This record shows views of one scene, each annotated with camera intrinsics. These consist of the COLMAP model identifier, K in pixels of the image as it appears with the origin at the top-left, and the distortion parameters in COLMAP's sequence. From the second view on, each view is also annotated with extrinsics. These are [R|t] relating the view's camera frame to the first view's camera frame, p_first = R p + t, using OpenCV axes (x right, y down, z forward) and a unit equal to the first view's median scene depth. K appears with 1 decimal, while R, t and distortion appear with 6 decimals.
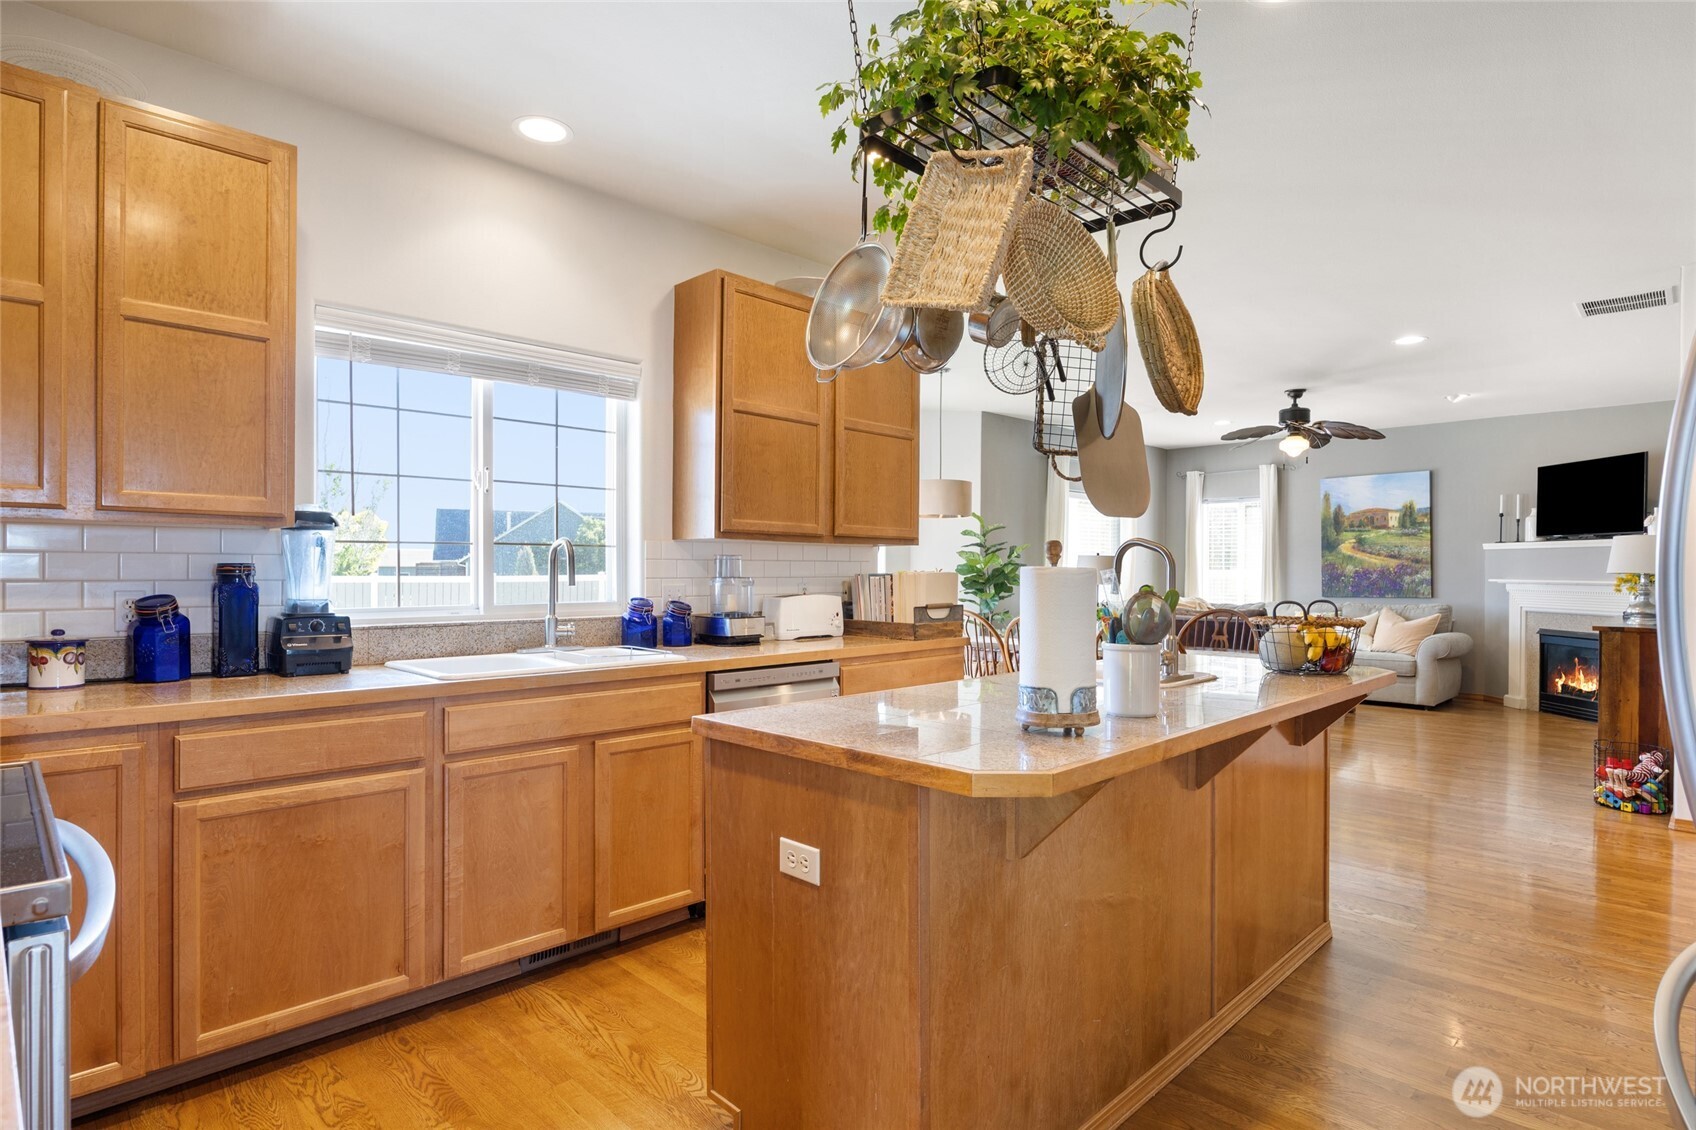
lens RADIAL K [[889.8, 0, 873.0], [0, 889.8, 571.4], [0, 0, 1]] dist [-0.001943, -0.001173]
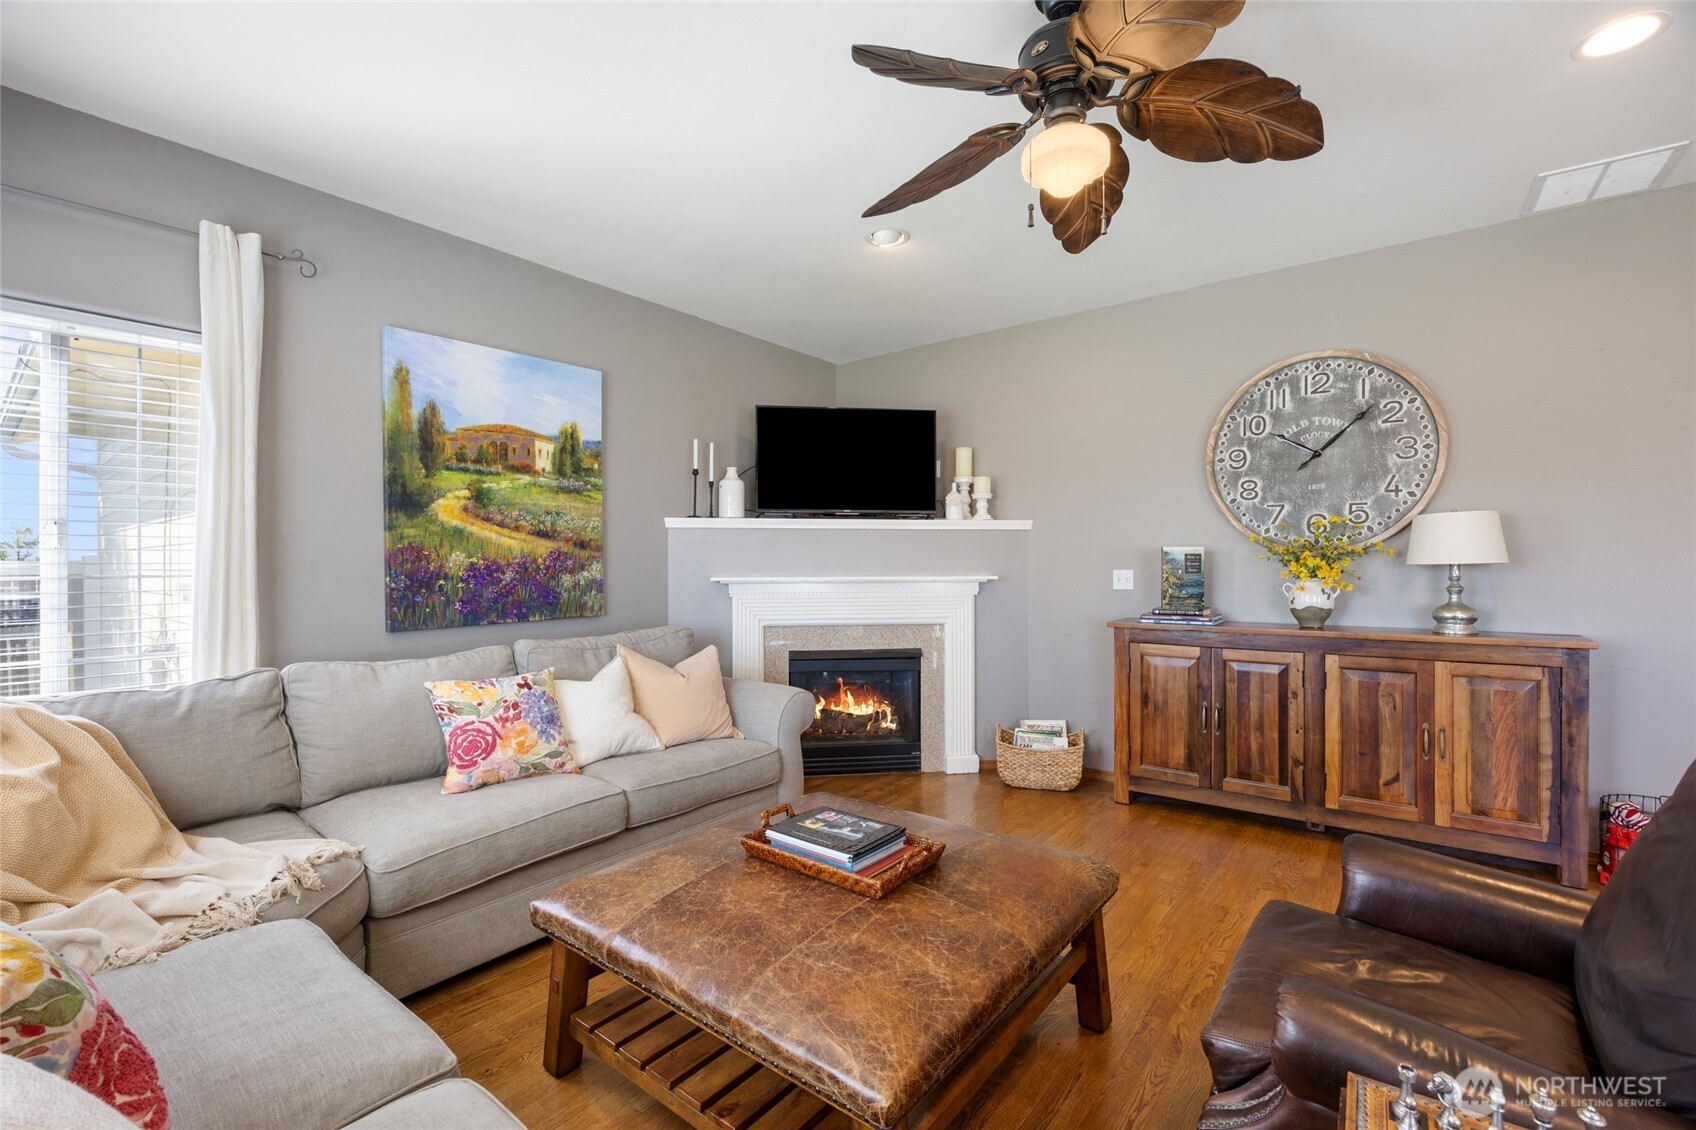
lens RADIAL K [[731.1, 0, 845.7], [0, 731.1, 560.4], [0, 0, 1]] dist [-0.014635, 0.000494]
pose [[-0.100037, 0.003789, 0.994977, 0.205695], [0.005655, 0.999979, -0.003239, -0.000504], [-0.994968, 0.005302, -0.100056, 0.993376]]
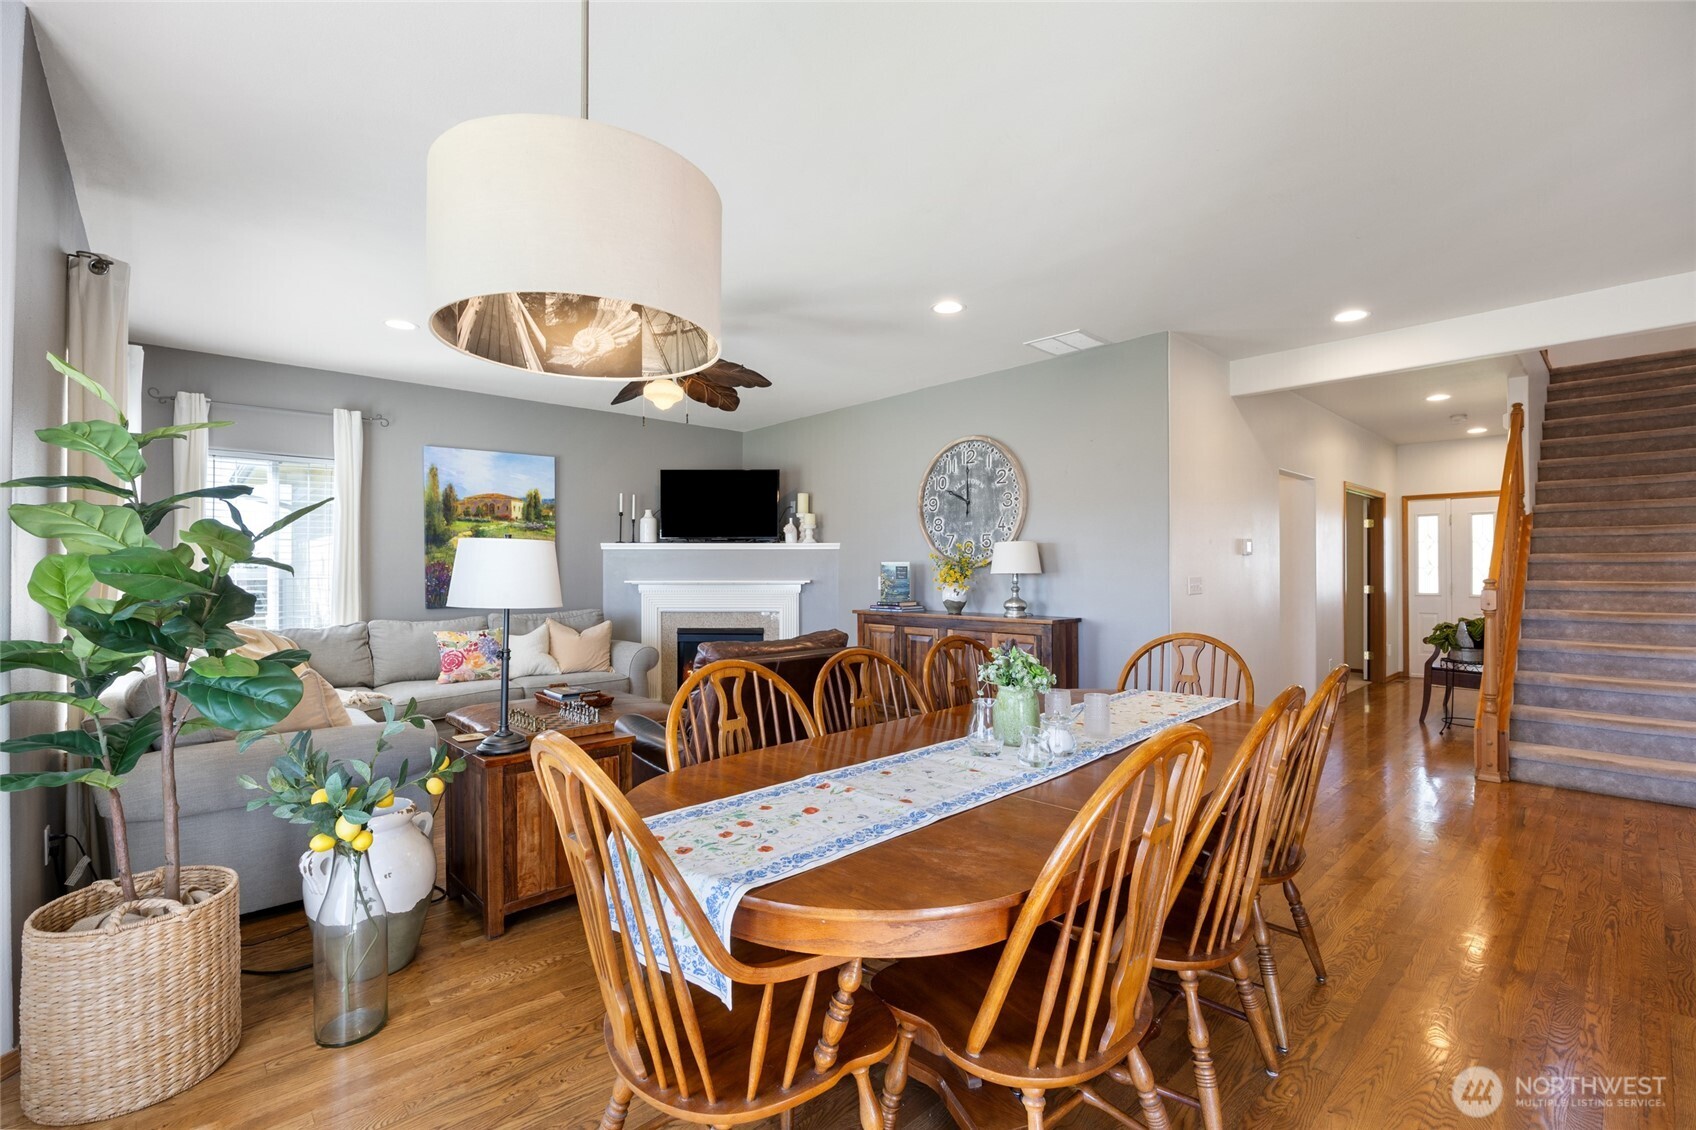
lens RADIAL K [[731.1, 0, 836.3], [0, 731.1, 570.0], [0, 0, 1]] dist [-0.014635, 0.000494]
pose [[0.067050, -0.000317, 0.997750, -0.076007], [0.004239, 0.999991, 0.000033, -0.001708], [-0.997741, 0.004227, 0.067051, 0.746477]]
